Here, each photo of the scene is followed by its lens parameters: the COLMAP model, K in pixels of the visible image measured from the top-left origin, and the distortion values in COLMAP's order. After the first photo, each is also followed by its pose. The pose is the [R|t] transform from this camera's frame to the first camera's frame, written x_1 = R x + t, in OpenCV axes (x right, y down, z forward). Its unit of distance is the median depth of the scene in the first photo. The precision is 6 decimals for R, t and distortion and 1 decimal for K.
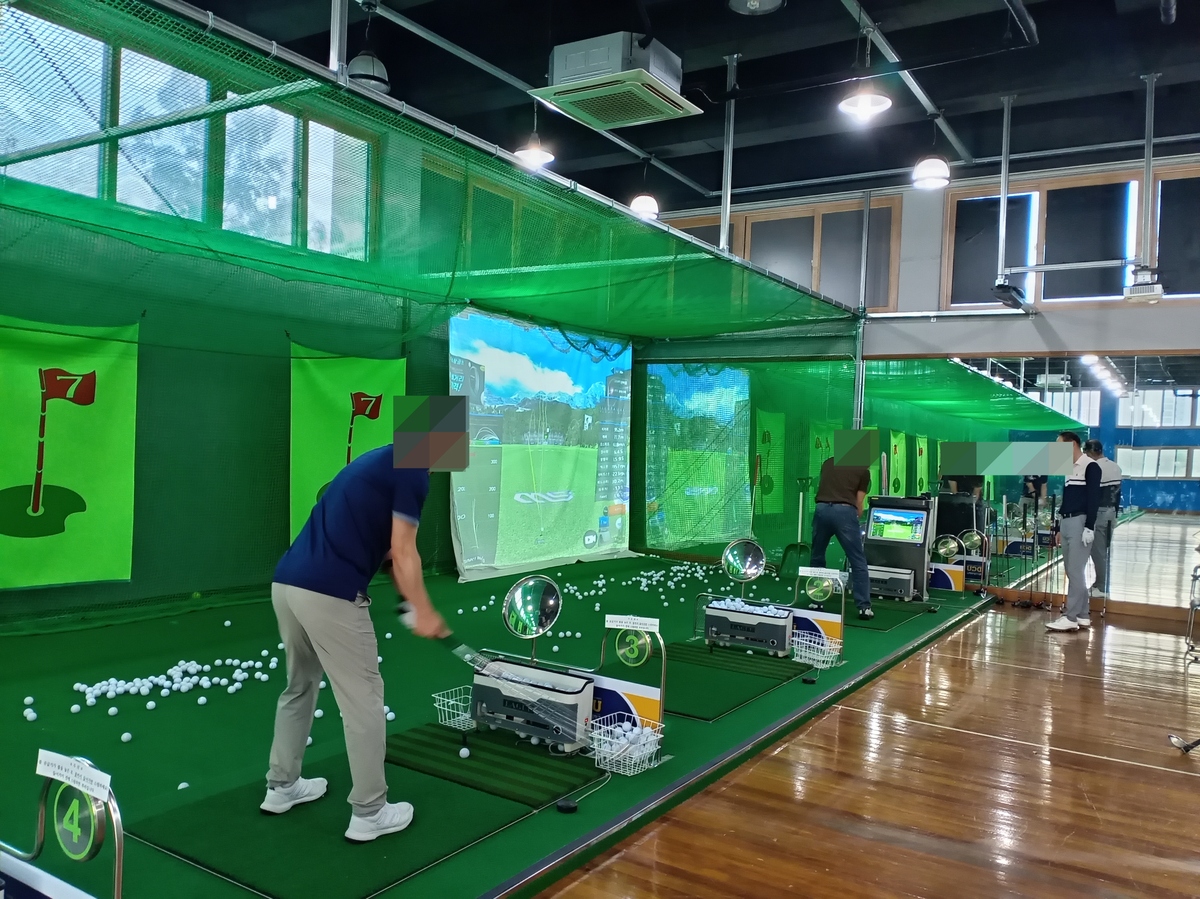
lens RADIAL K [[946.6, 0, 597.6], [0, 946.6, 445.6], [0, 0, 1]] dist [0.058503, -0.092517]
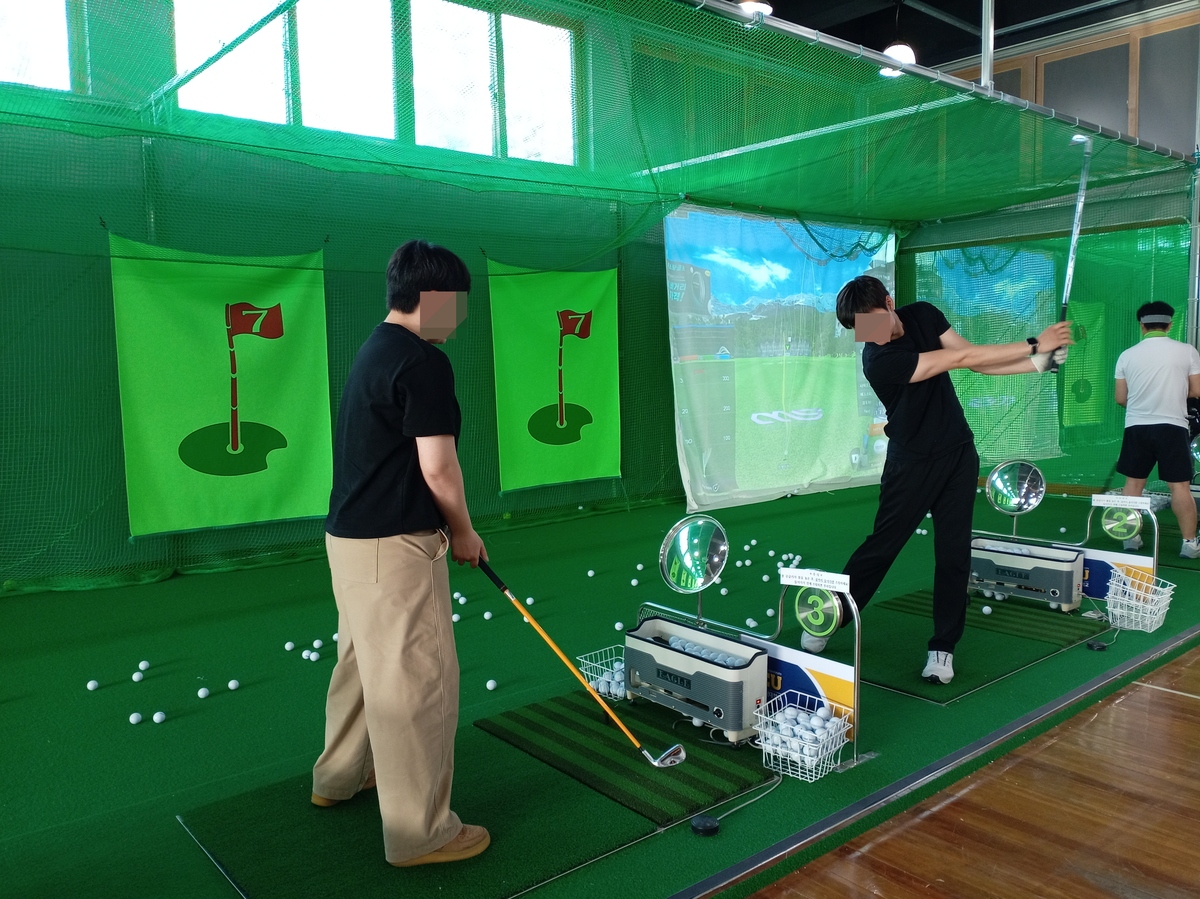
lens RADIAL K [[946.6, 0, 592.4], [0, 946.6, 450.1], [0, 0, 1]] dist [0.058503, -0.092517]
pose [[0.950728, -0.026545, -0.308889, 0.052977], [0.053733, 0.995358, 0.079848, 0.007527], [0.305336, -0.092511, 0.947740, 0.121483]]
